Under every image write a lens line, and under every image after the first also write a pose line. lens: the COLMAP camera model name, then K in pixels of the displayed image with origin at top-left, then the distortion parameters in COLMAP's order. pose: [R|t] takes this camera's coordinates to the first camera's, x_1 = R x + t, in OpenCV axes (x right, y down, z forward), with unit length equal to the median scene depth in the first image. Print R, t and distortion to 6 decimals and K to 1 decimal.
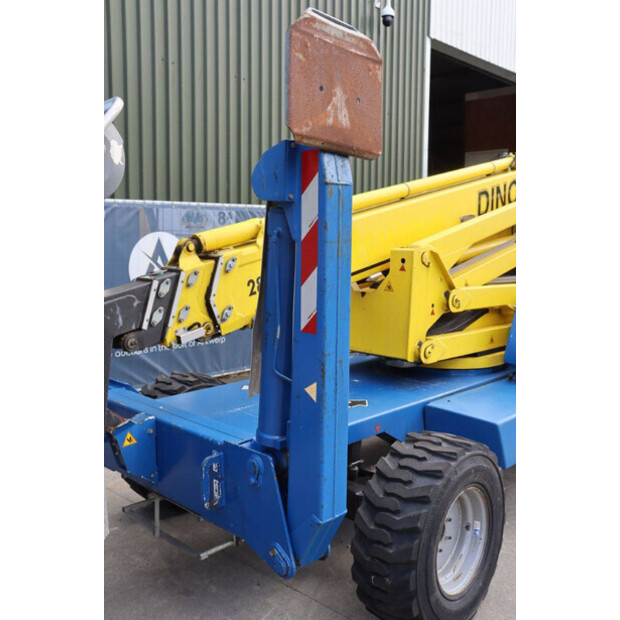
lens RADIAL K [[643.7, 0, 307.6], [0, 643.7, 309.2], [0, 0, 1]] dist [-0.016704, 0.000000]
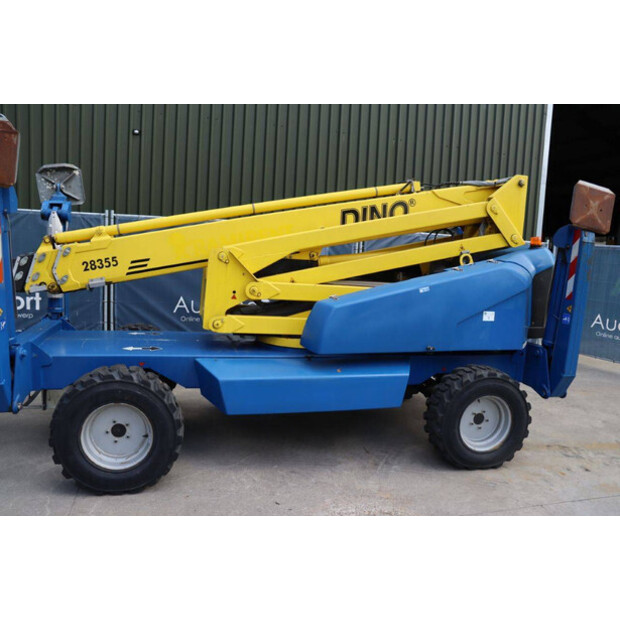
lens RADIAL K [[518.9, 0, 318.8], [0, 518.9, 311.9], [0, 0, 1]] dist [-0.141915, 0.082061]
pose [[0.850566, 0.105577, -0.515161, 1.232877], [-0.107294, 0.993873, 0.026533, -0.016951], [0.514806, 0.032706, 0.856683, 0.209641]]
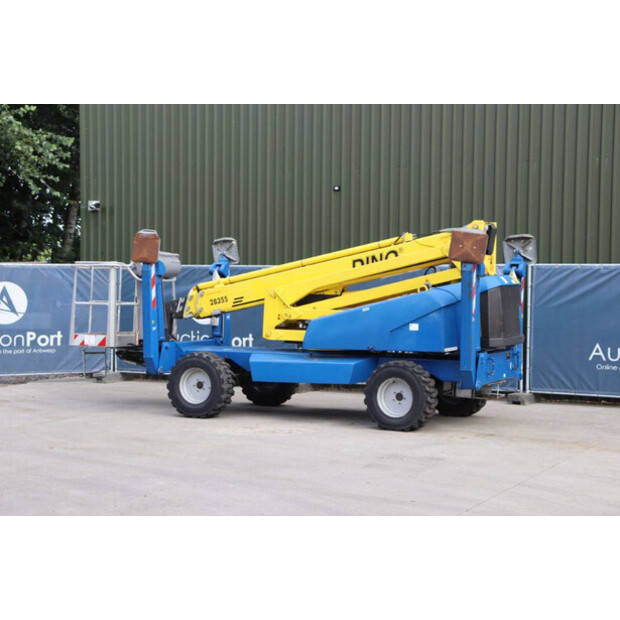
lens RADIAL K [[1310.2, 0, 275.2], [0, 1310.2, 289.4], [0, 0, 1]] dist [0.600090, 0.000000]
pose [[0.265428, -0.002885, -0.964126, 6.159409], [-0.114800, 0.992787, -0.034575, 0.086130], [0.957272, 0.119859, 0.263182, -0.296292]]
